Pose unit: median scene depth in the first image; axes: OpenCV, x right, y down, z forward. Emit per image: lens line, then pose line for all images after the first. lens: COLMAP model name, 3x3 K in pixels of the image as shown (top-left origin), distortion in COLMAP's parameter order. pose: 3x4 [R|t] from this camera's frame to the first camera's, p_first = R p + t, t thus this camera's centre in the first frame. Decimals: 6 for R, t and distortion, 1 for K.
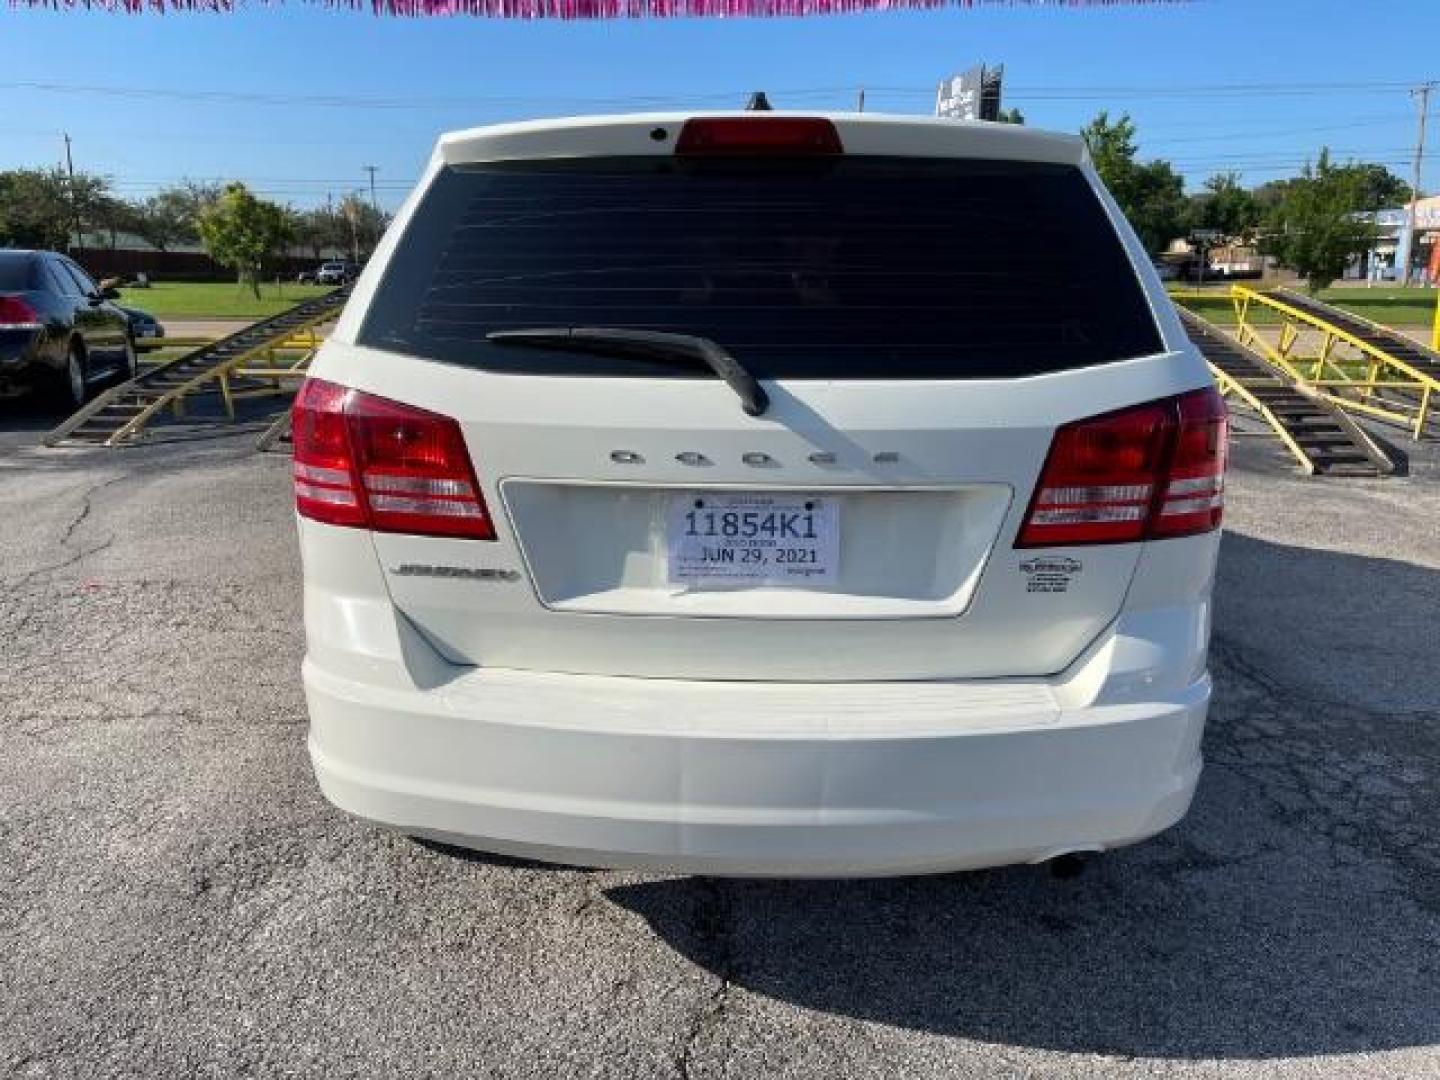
lens RADIAL K [[1078.7, 0, 727.7], [0, 1078.7, 540.9], [0, 0, 1]] dist [0.082953, -0.112406]
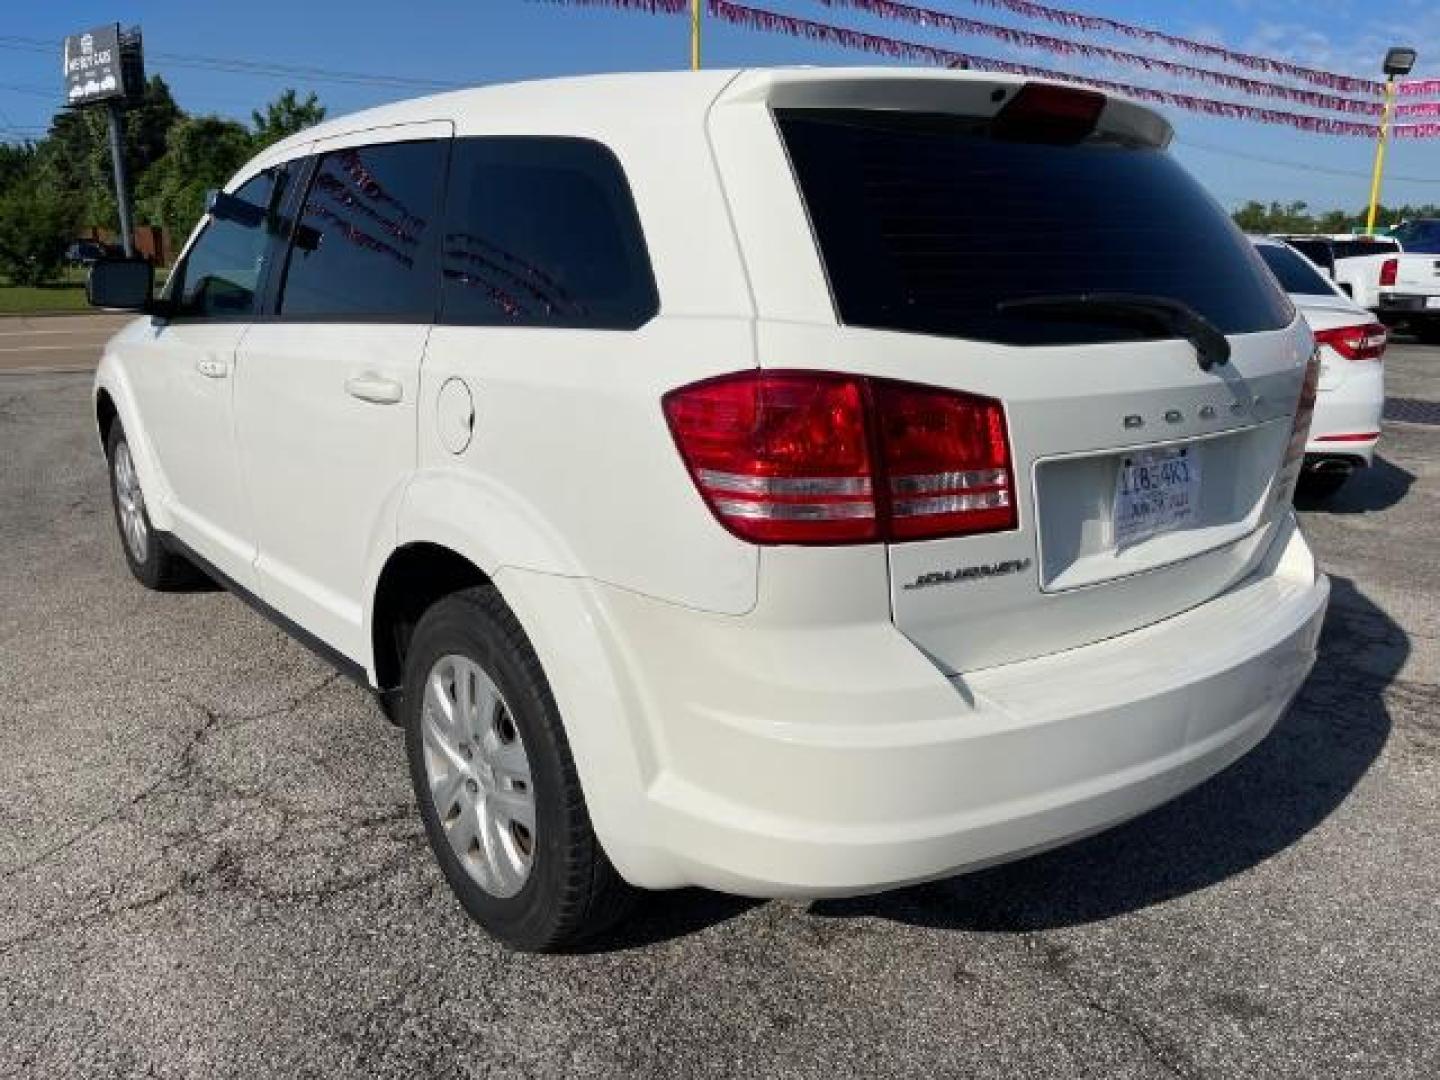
lens RADIAL K [[1078.7, 0, 727.7], [0, 1078.7, 540.9], [0, 0, 1]] dist [0.082953, -0.112406]
pose [[0.766008, -0.162248, 0.622018, -0.962886], [0.152998, 0.985833, 0.068731, -0.089752], [-0.624358, 0.042519, 0.779980, 0.428422]]
